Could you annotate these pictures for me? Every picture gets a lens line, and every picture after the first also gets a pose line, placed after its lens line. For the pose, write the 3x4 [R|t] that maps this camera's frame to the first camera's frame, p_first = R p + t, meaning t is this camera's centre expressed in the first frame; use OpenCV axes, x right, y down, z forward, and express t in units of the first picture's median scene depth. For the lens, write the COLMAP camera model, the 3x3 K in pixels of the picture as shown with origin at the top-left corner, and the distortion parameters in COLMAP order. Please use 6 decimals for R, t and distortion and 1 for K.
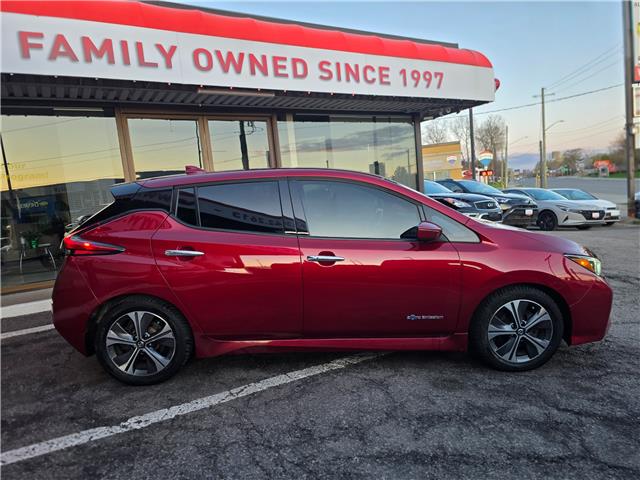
lens RADIAL K [[437.7, 0, 320.0], [0, 437.7, 240.0], [0, 0, 1]] dist [0.058671, -0.045742]
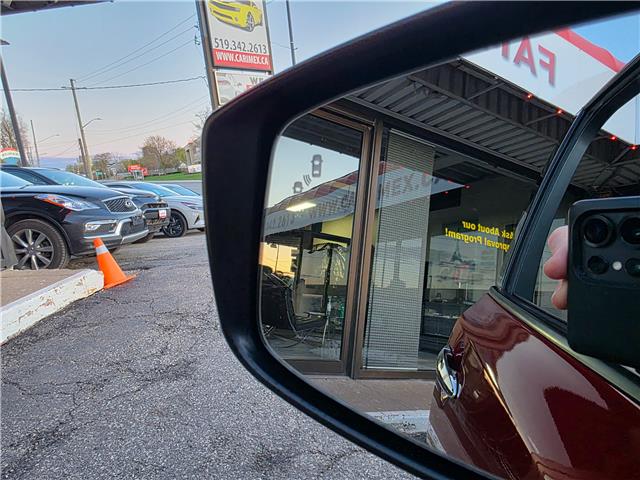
lens RADIAL K [[437.7, 0, 320.0], [0, 437.7, 240.0], [0, 0, 1]] dist [0.058671, -0.045742]
pose [[0.564450, -0.120738, 0.816590, 0.067357], [0.130607, 0.989847, 0.056076, -0.037501], [-0.815069, 0.075000, 0.574488, 0.538044]]
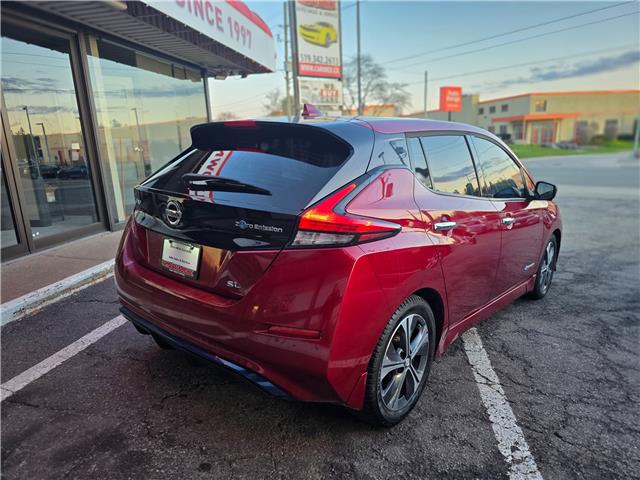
lens RADIAL K [[447.0, 0, 320.0], [0, 447.0, 240.0], [0, 0, 1]] dist [0.006123, -0.000209]
pose [[0.665482, -0.098853, 0.739839, -0.339548], [0.056048, 0.995011, 0.082533, -0.005648], [-0.744306, -0.013458, 0.667703, 0.220548]]
